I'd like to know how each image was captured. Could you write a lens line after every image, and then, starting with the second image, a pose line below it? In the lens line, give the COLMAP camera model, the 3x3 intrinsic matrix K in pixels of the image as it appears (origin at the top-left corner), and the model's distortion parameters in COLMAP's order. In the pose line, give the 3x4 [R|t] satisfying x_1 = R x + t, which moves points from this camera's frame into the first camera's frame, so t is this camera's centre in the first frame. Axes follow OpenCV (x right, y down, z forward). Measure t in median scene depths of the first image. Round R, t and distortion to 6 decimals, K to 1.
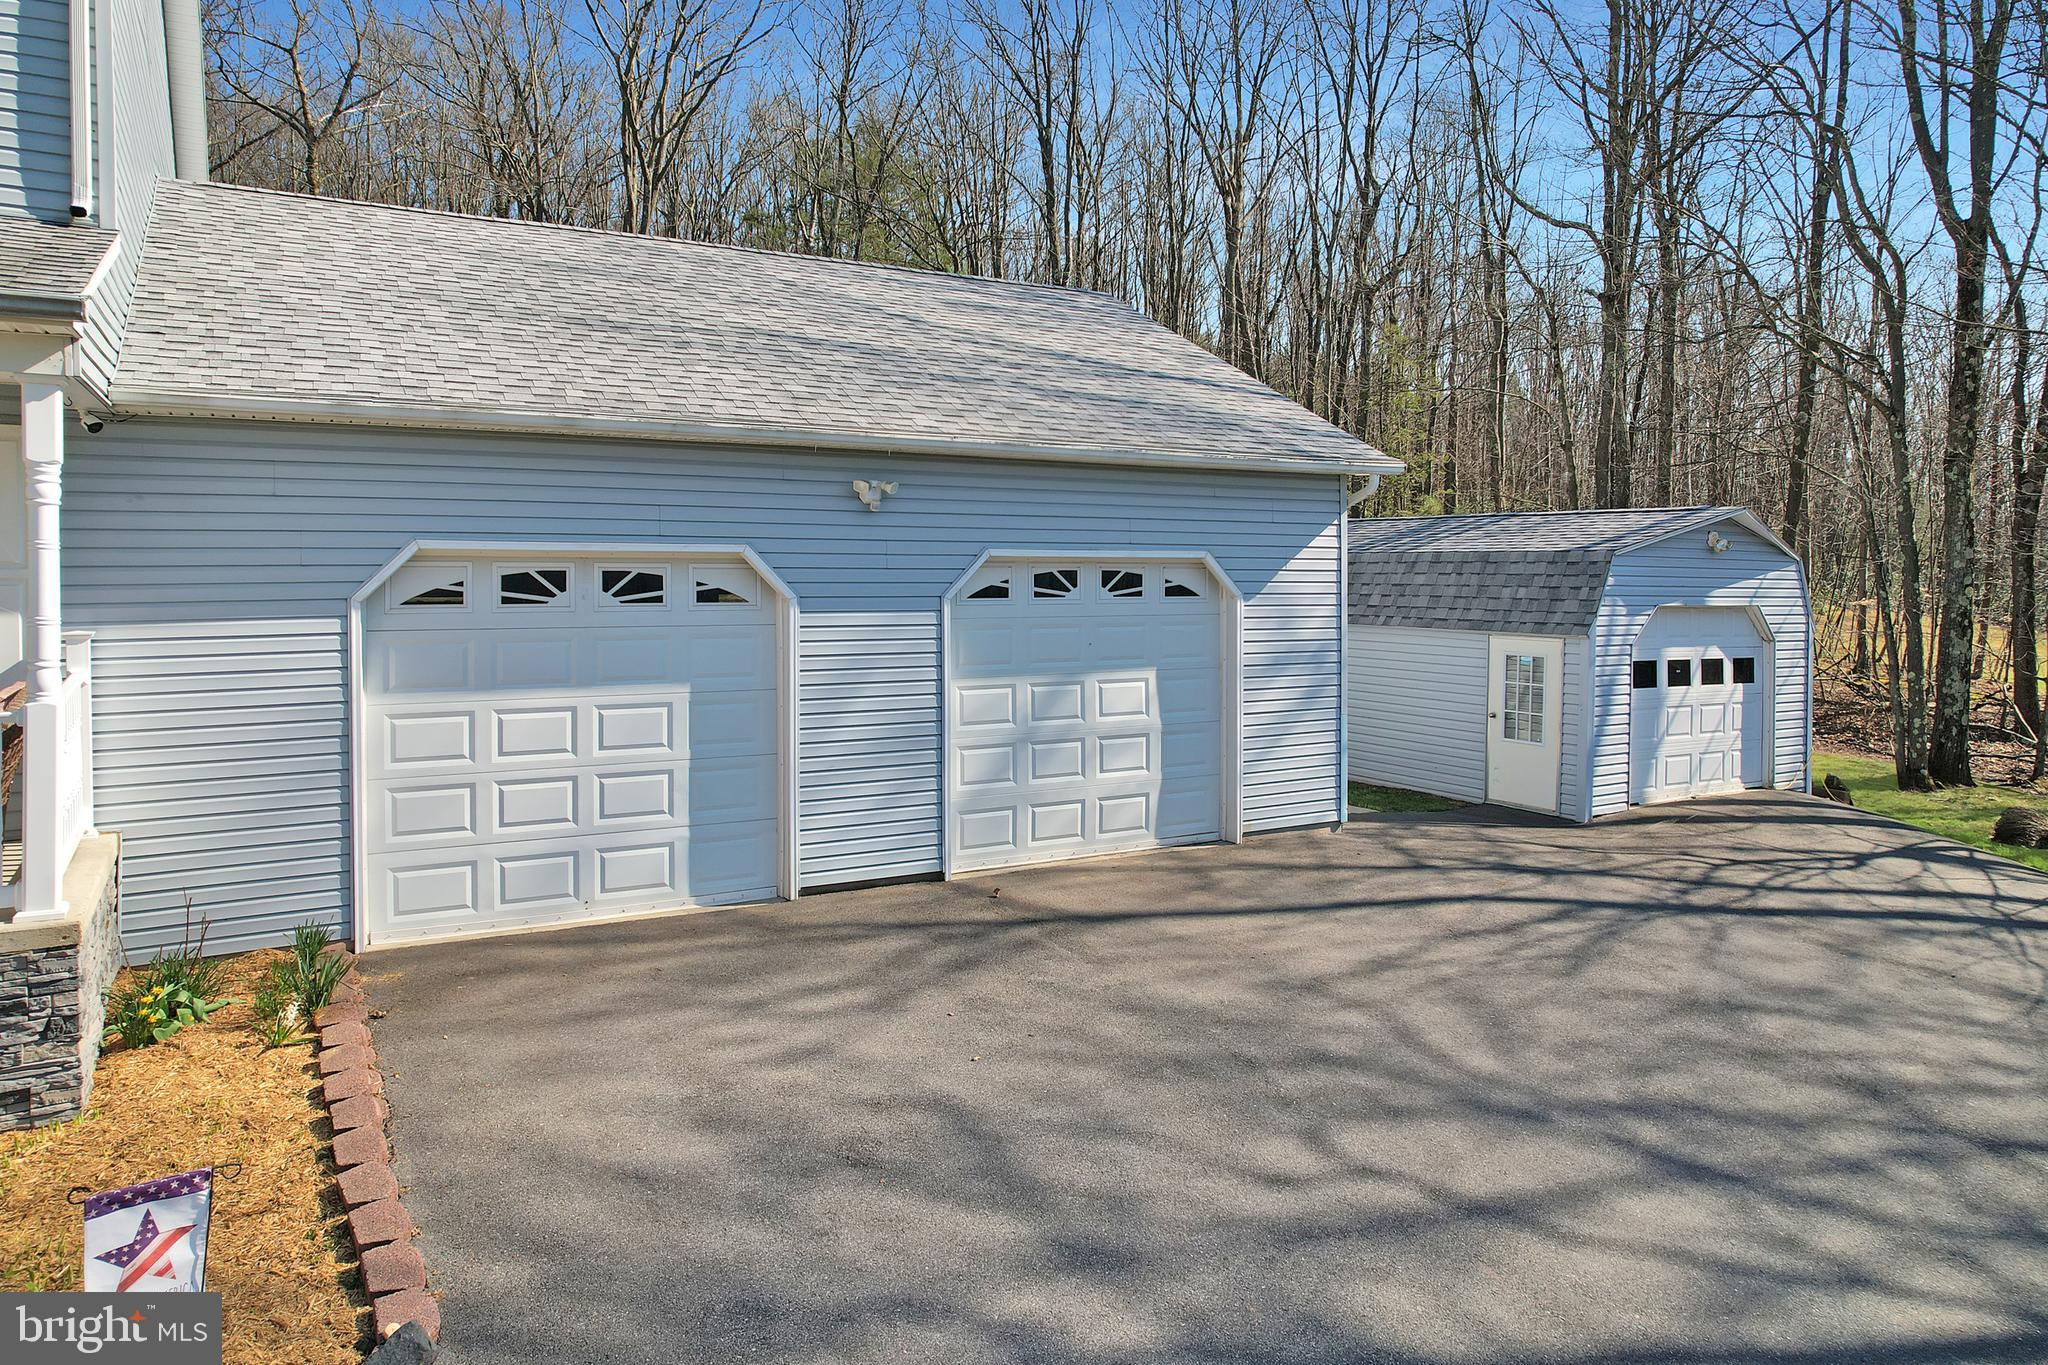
lens RADIAL K [[1343.6, 0, 1025.9], [0, 1343.6, 588.7], [0, 0, 1]] dist [-0.064521, 0.052841]
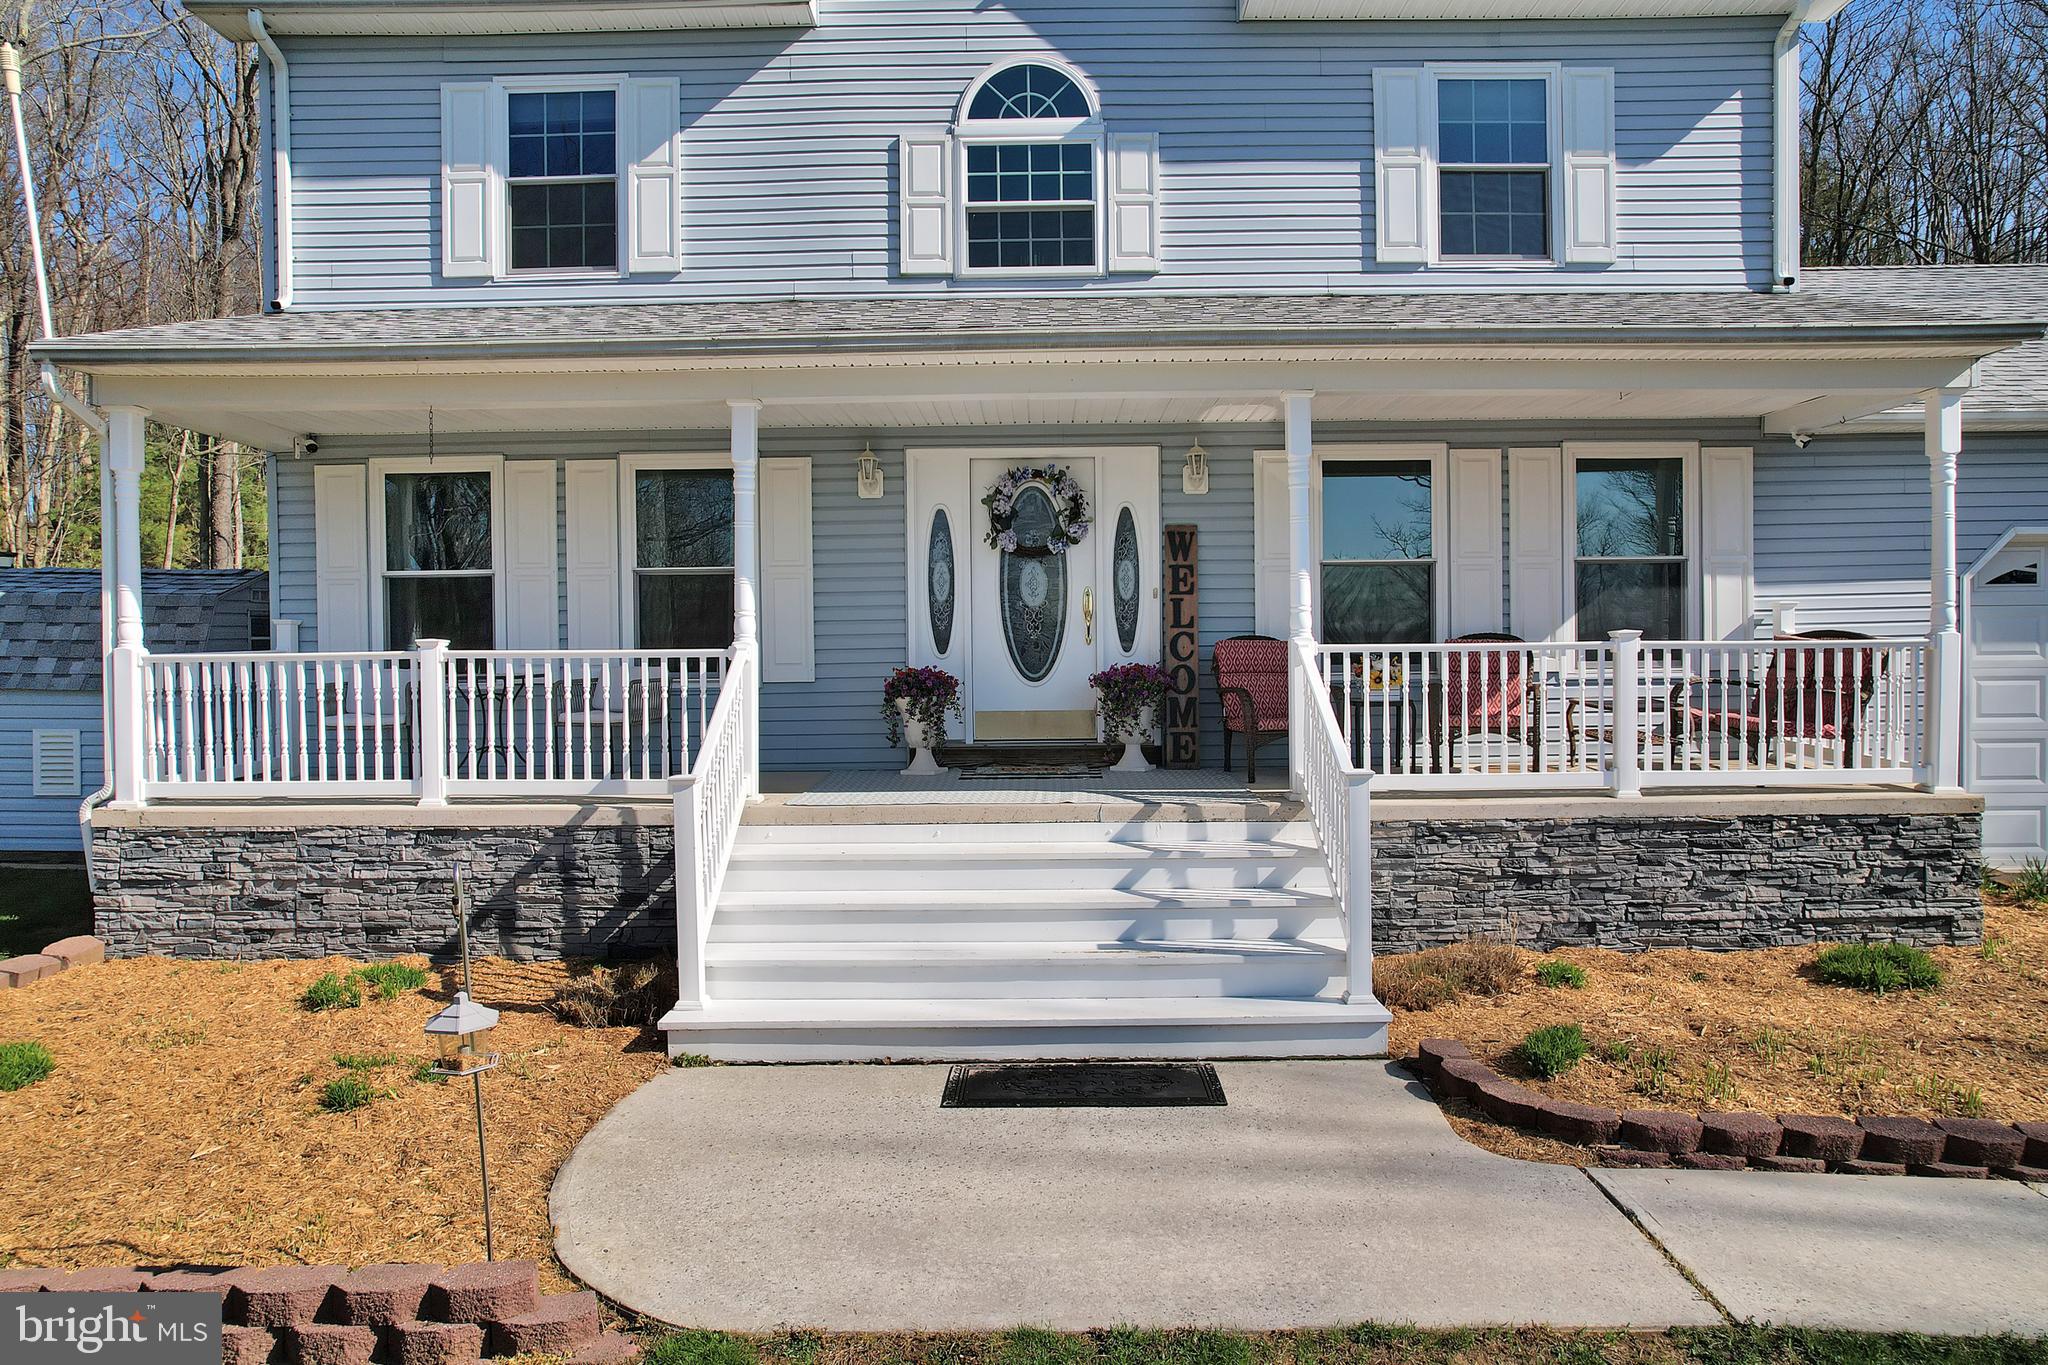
lens RADIAL K [[1326.7, 0, 1031.0], [0, 1326.7, 680.4], [0, 0, 1]] dist [-0.069701, 0.059951]
pose [[0.856640, -0.001627, -0.515912, -0.369062], [0.007904, 0.999919, 0.009972, 0.048956], [0.515854, -0.012620, 0.856583, -0.265375]]
